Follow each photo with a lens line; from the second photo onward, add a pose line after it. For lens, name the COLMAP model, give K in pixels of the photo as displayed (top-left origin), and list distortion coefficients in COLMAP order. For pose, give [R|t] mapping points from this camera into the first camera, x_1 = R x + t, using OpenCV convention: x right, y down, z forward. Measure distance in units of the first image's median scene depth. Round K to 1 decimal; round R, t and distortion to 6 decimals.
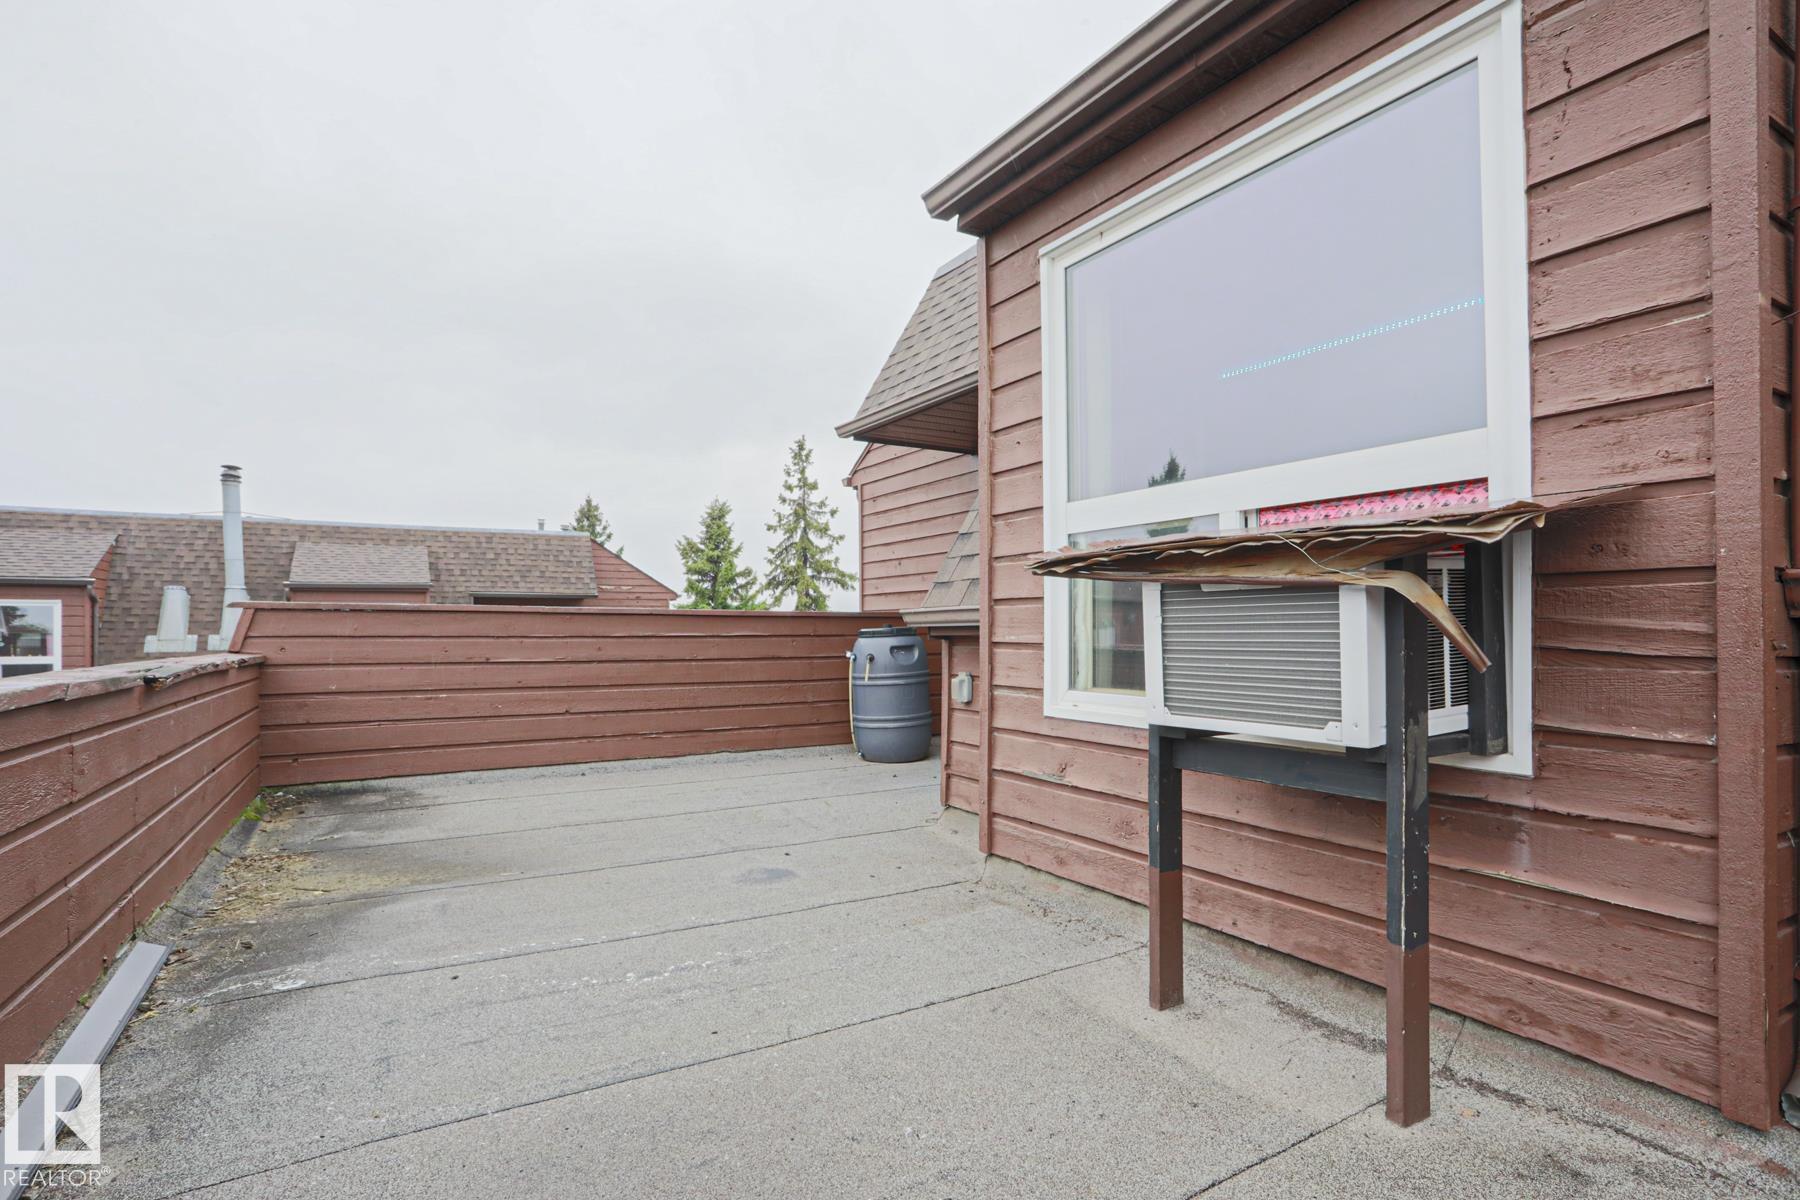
lens RADIAL K [[889.8, 0, 918.0], [0, 889.8, 612.4], [0, 0, 1]] dist [-0.067416, 0.017325]
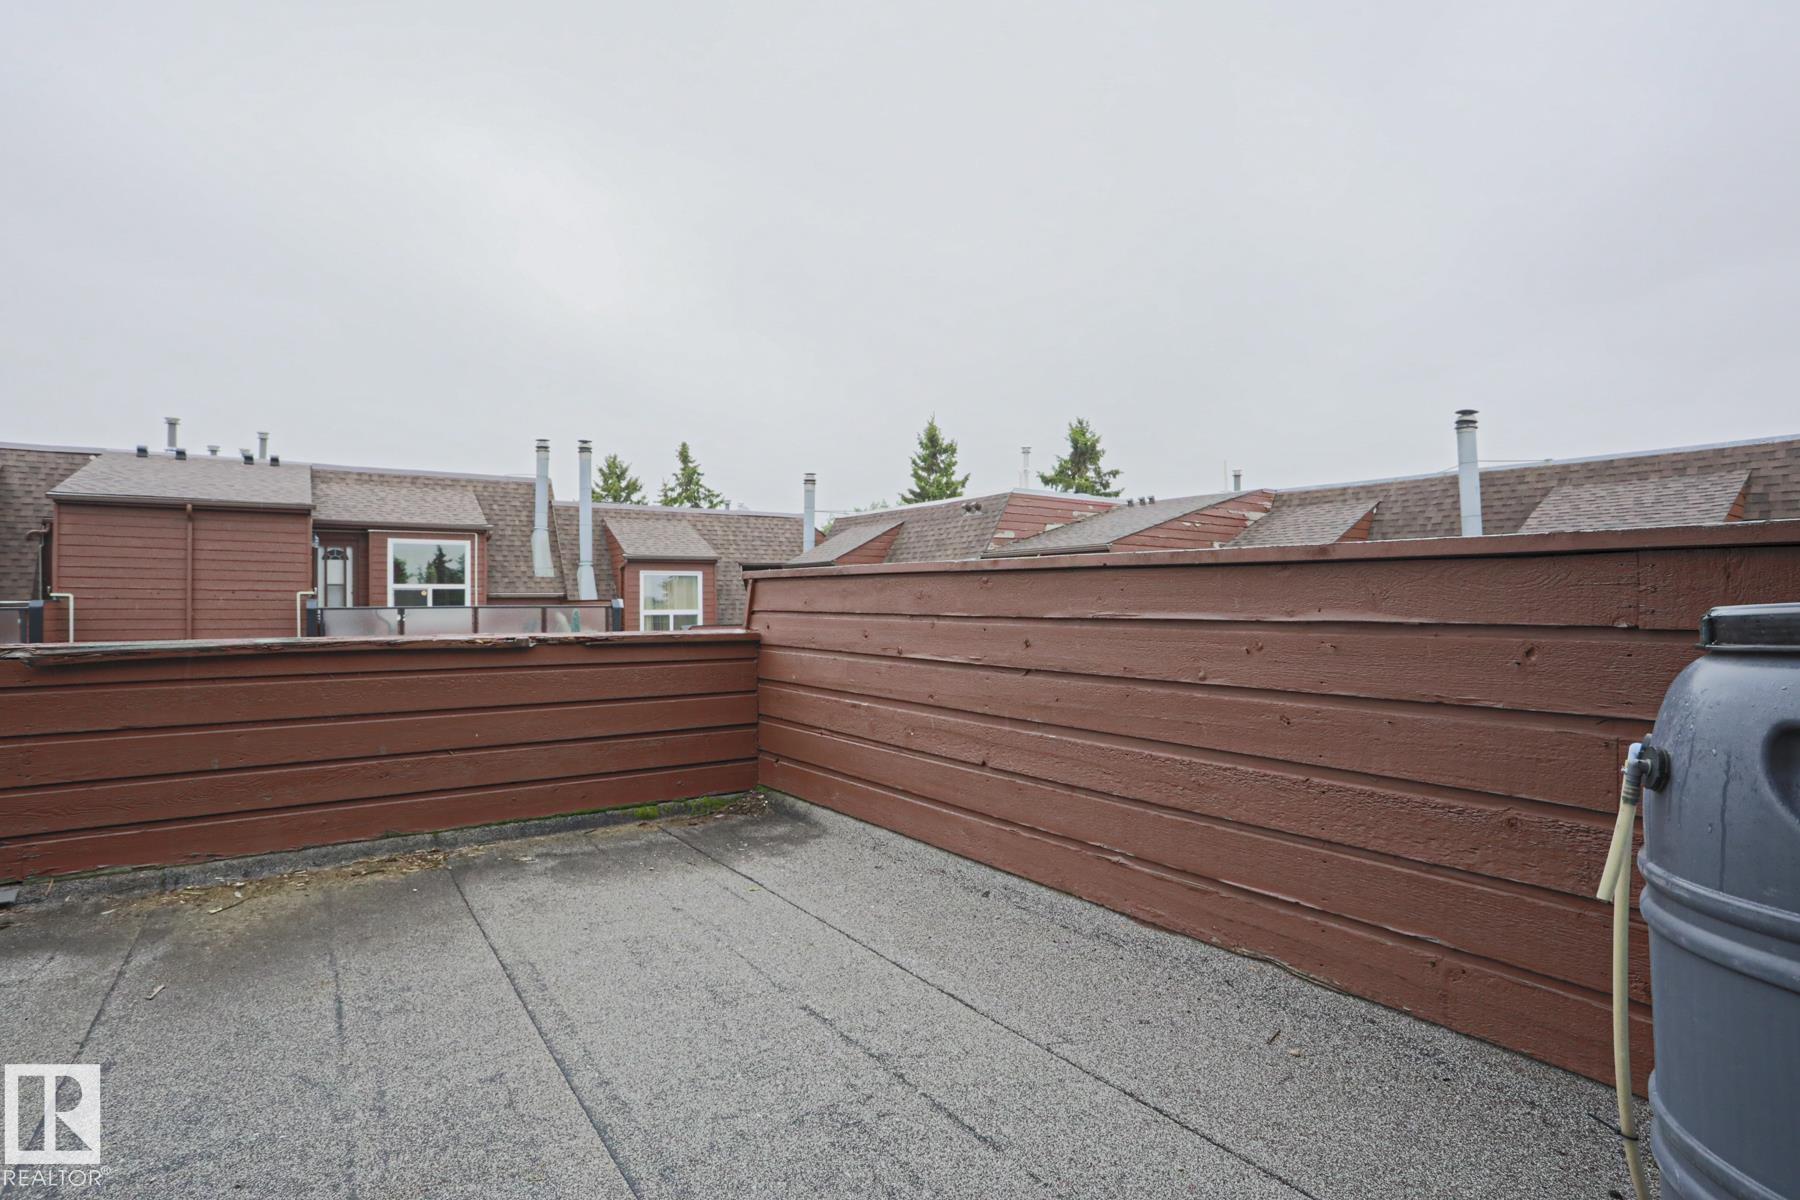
lens RADIAL K [[889.8, 0, 885.9], [0, 889.8, 600.9], [0, 0, 1]] dist [-0.067416, 0.017325]
pose [[0.068256, 0.003609, -0.997661, 0.116370], [0.025217, 0.999668, 0.005341, 0.013460], [0.997349, -0.025523, 0.068142, 0.908355]]
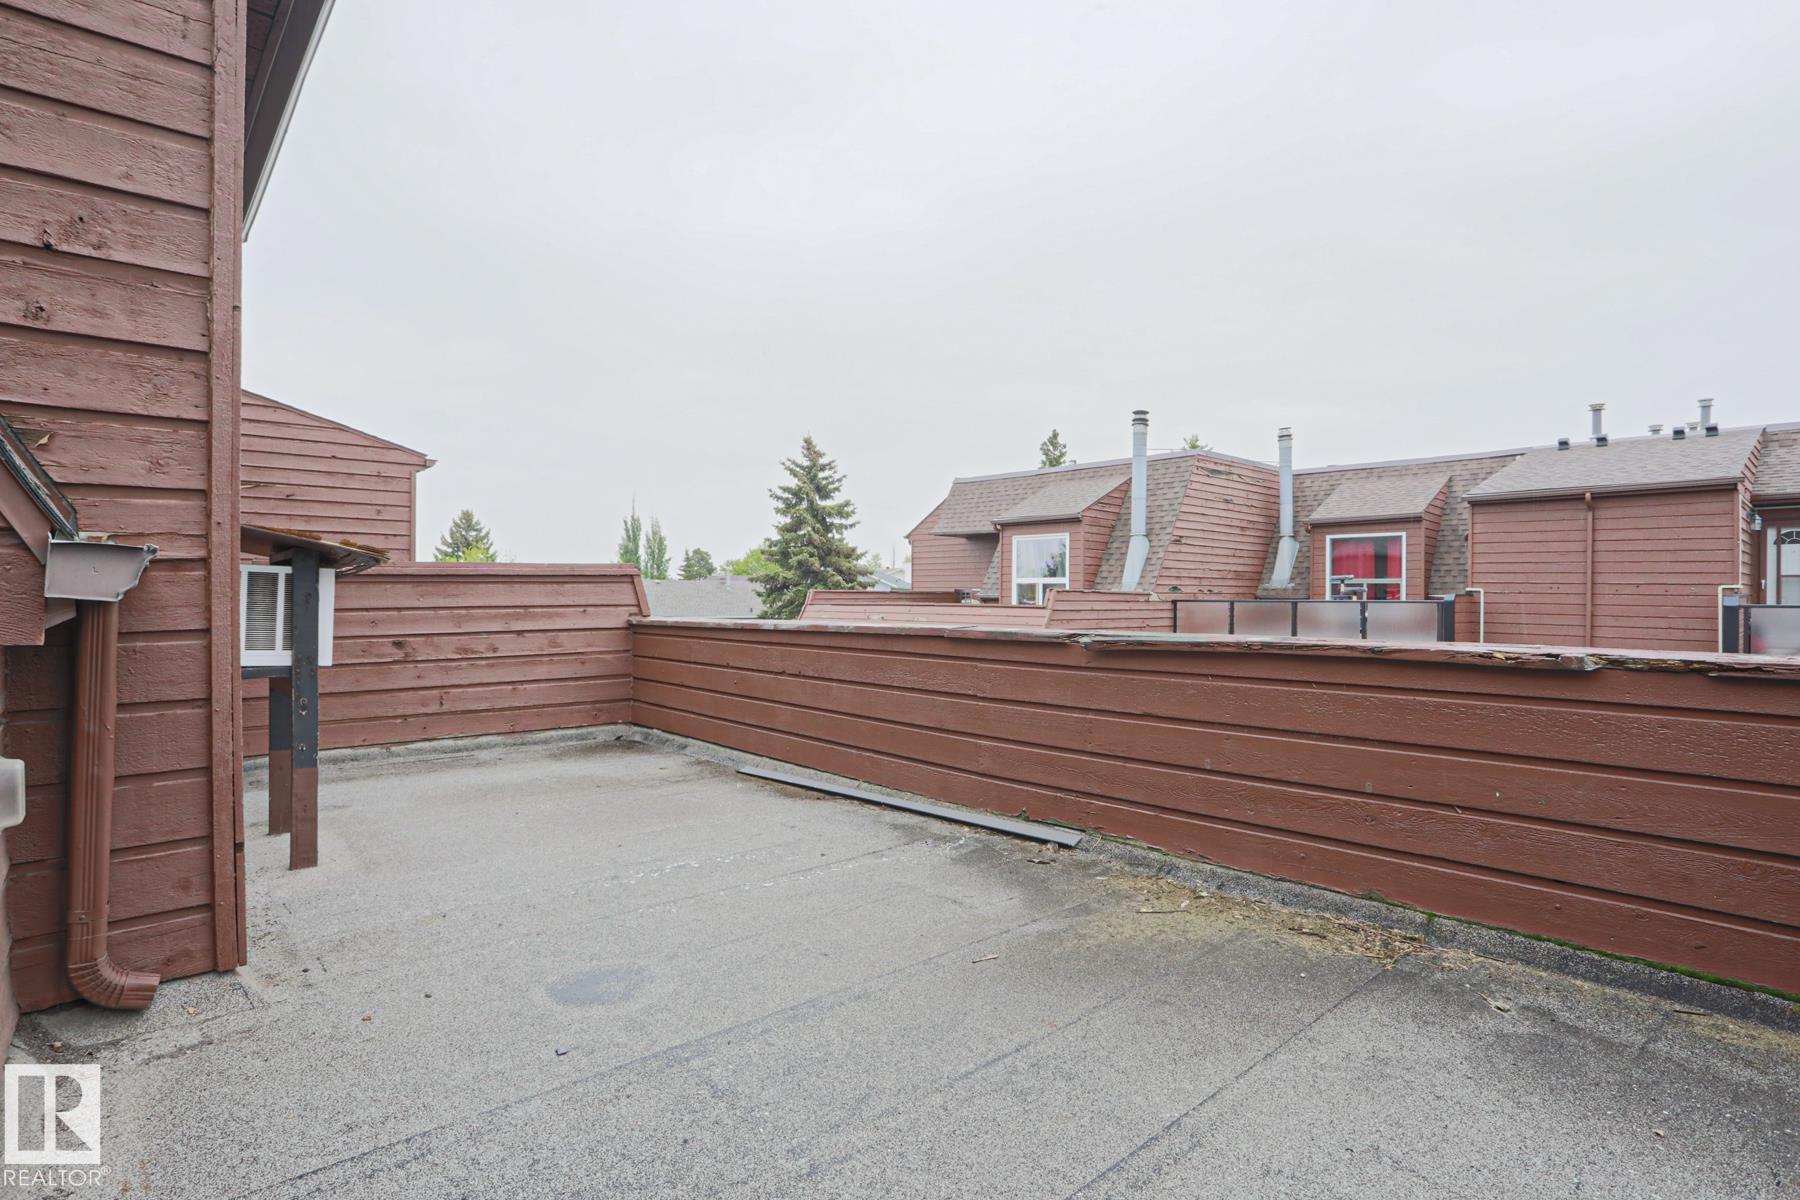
lens RADIAL K [[889.8, 0, 885.0], [0, 889.8, 611.7], [0, 0, 1]] dist [-0.067416, 0.017325]
pose [[-0.984502, 0.005891, -0.175272, -0.162414], [0.006825, 0.999966, -0.004724, 0.017023], [0.175238, -0.005847, -0.984509, 1.014097]]
